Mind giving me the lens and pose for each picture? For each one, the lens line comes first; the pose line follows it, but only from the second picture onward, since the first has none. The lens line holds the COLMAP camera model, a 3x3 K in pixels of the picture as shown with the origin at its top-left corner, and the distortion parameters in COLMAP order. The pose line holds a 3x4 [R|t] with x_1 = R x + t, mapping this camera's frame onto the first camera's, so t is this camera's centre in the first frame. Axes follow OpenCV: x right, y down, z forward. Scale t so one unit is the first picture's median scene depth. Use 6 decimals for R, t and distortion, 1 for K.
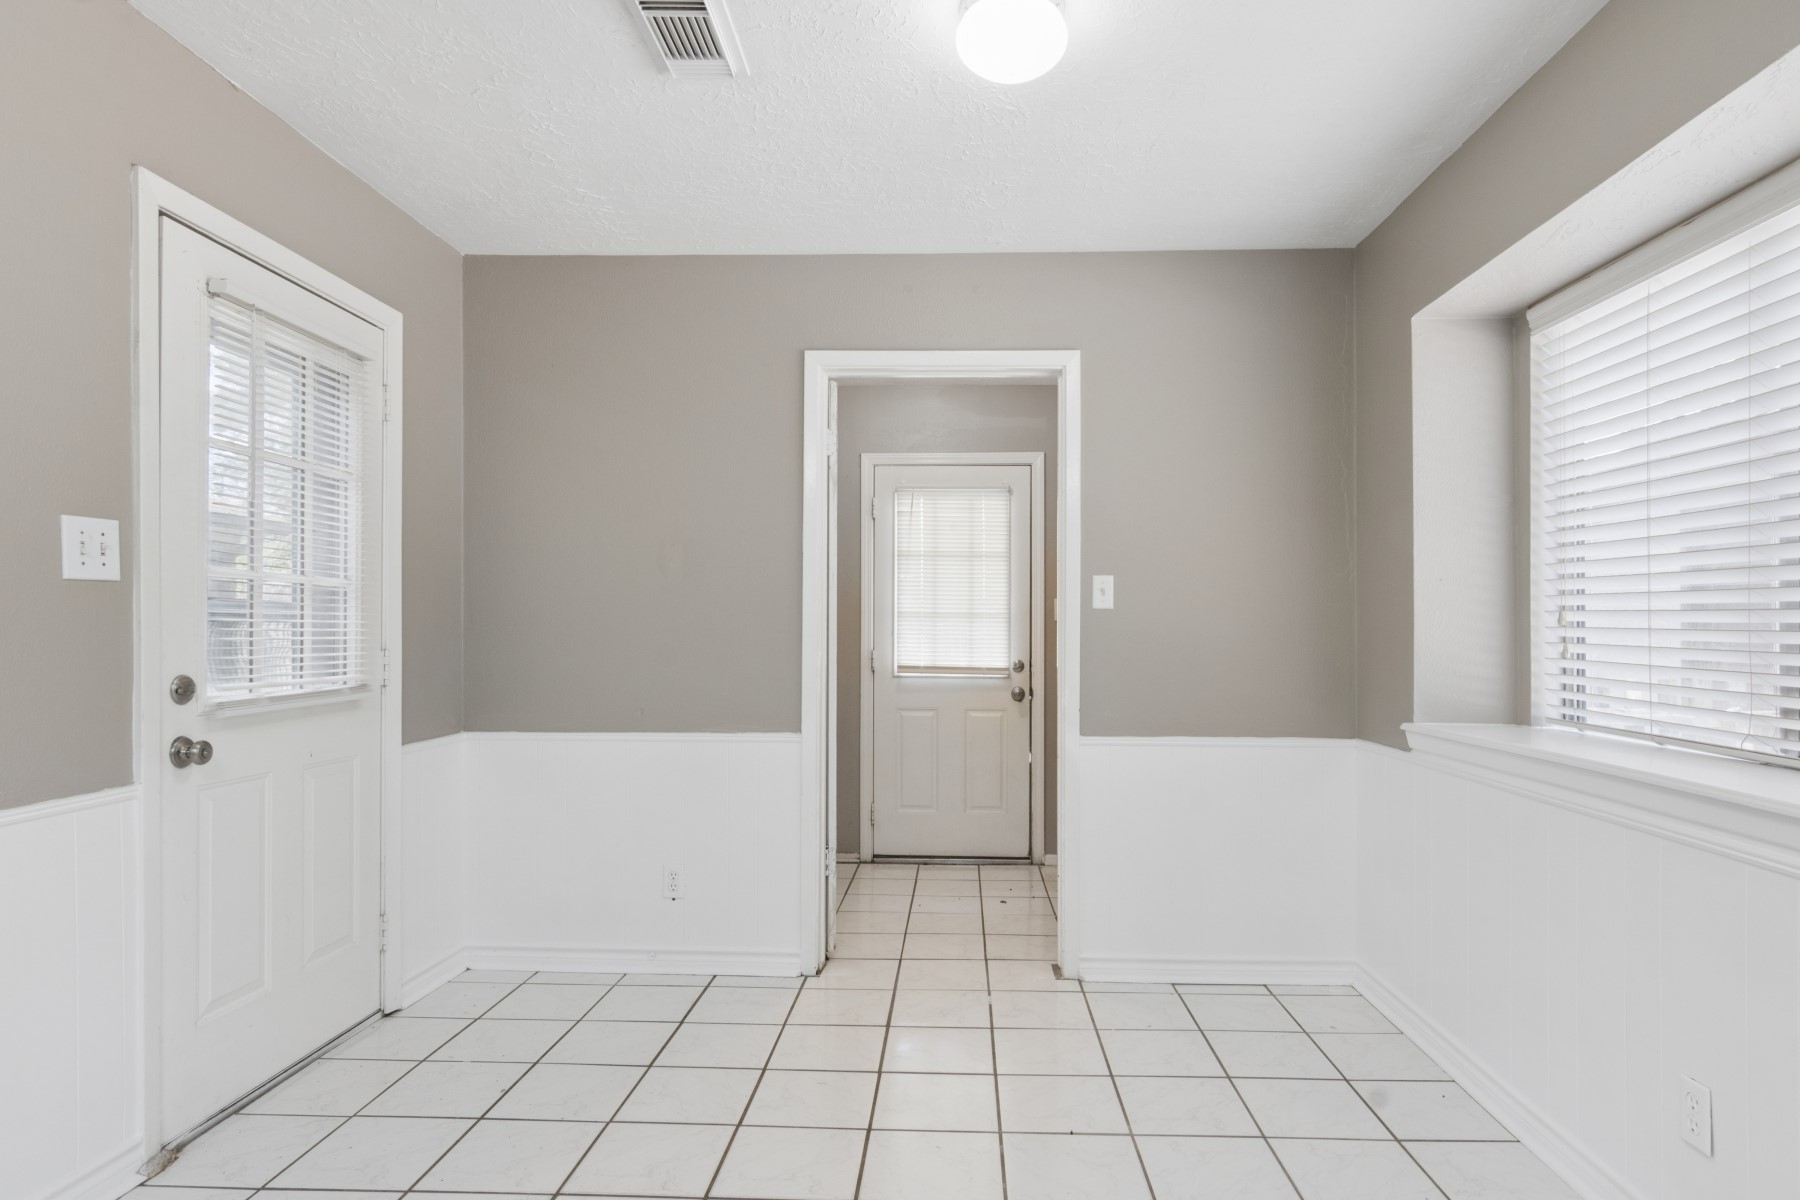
lens RADIAL K [[936.3, 0, 902.6], [0, 936.3, 613.8], [0, 0, 1]] dist [-0.004911, 0.001903]
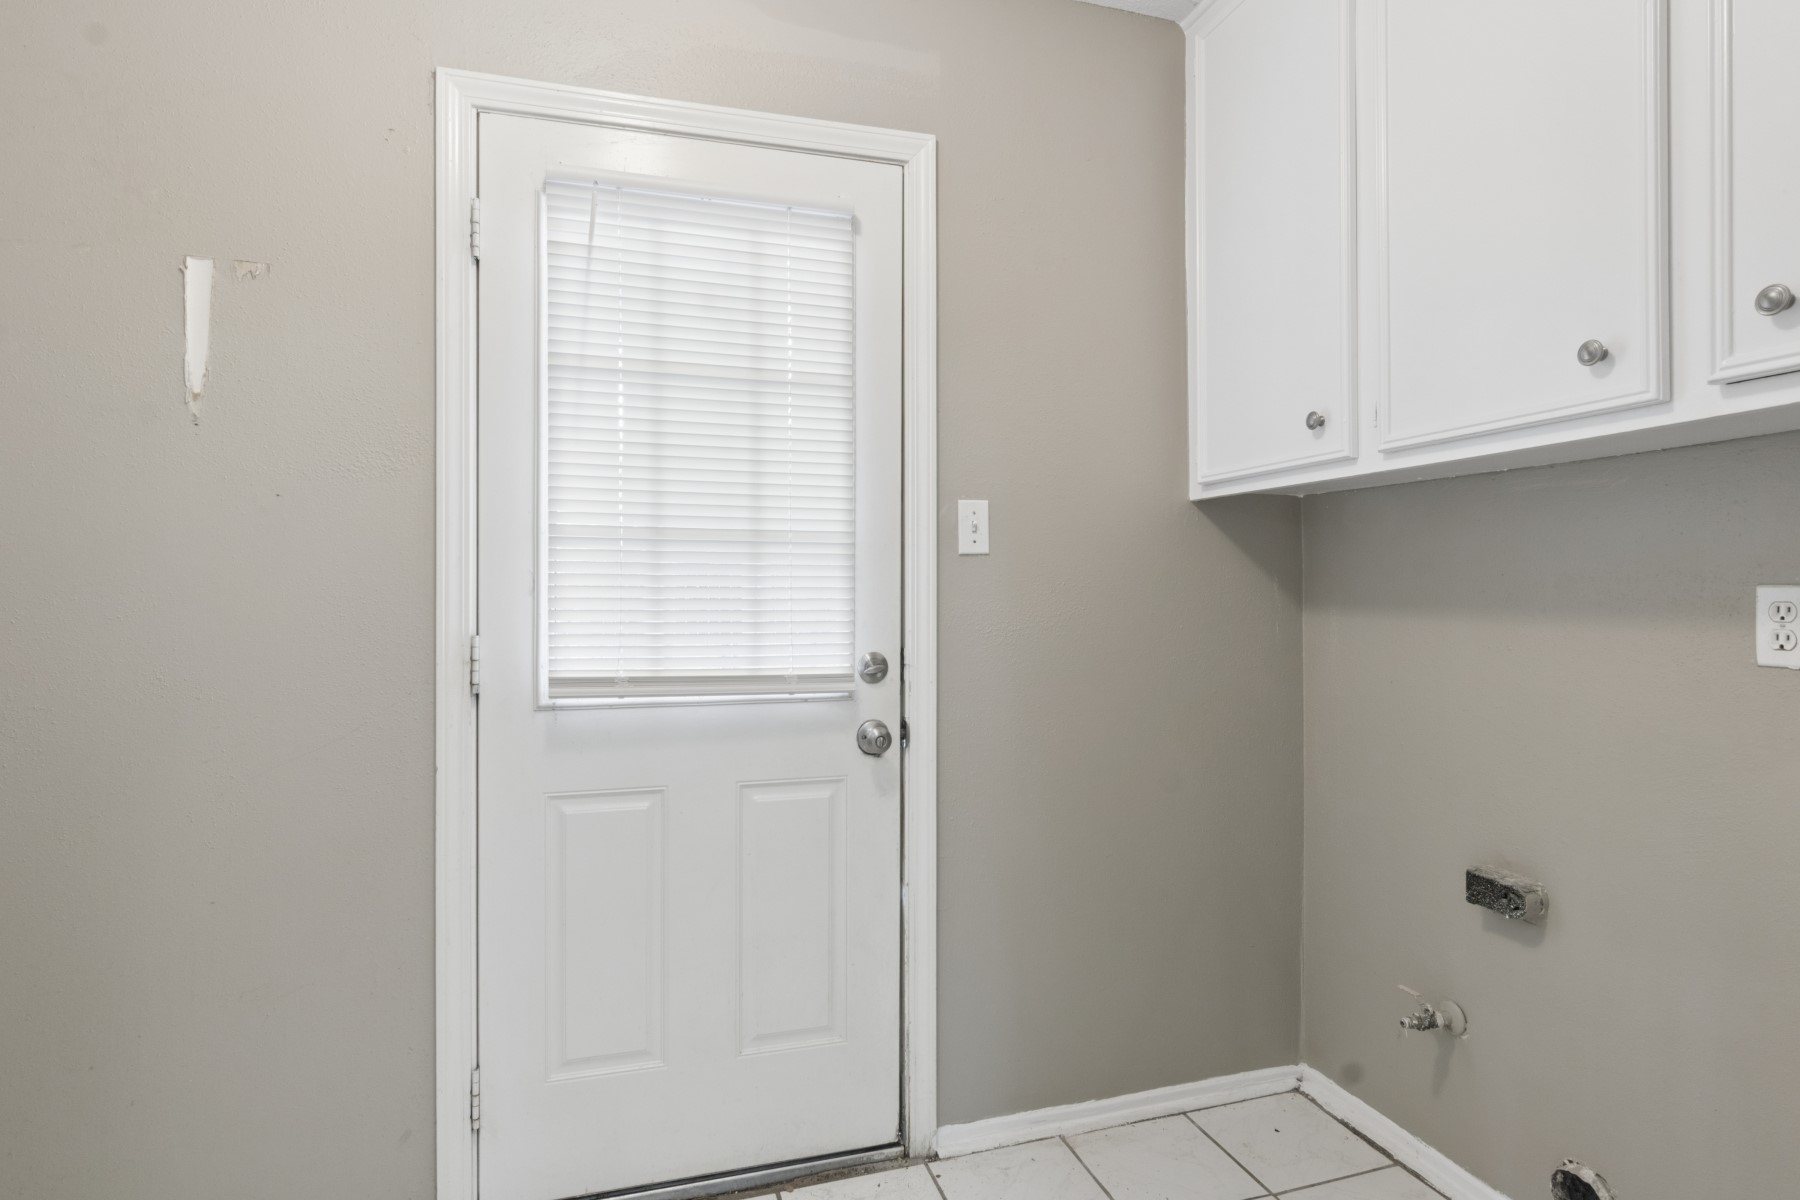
lens RADIAL K [[936.3, 0, 892.2], [0, 936.3, 587.4], [0, 0, 1]] dist [-0.004911, 0.001903]
pose [[0.930585, -0.004130, 0.366052, -0.014469], [0.002584, 0.999986, 0.004715, 0.019759], [-0.366066, -0.003441, 0.930583, 0.630869]]
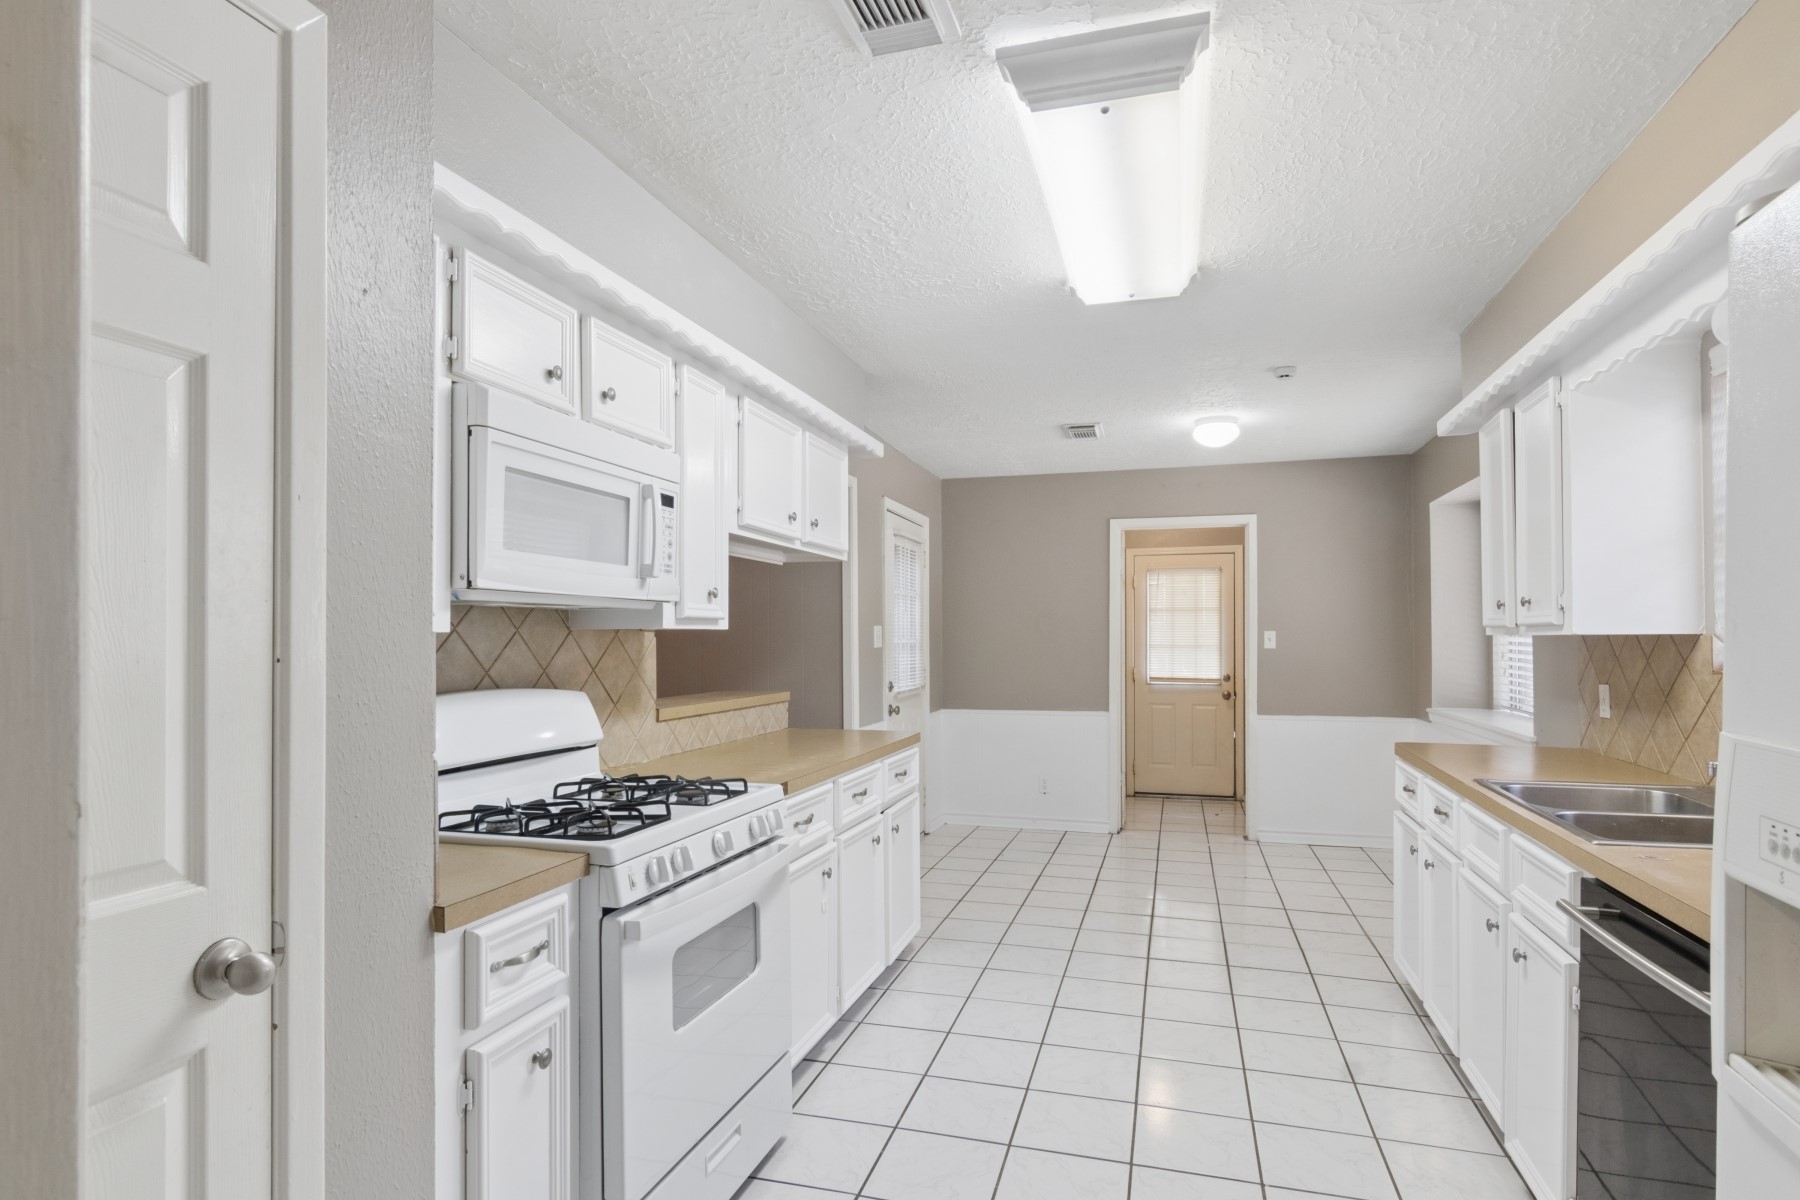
lens RADIAL K [[936.3, 0, 906.7], [0, 936.3, 631.1], [0, 0, 1]] dist [-0.004911, 0.001903]
pose [[0.976045, -0.006398, -0.217474, -0.064254], [0.008263, 0.999936, 0.007670, -0.042262], [0.217412, -0.009283, 0.976036, -0.701608]]
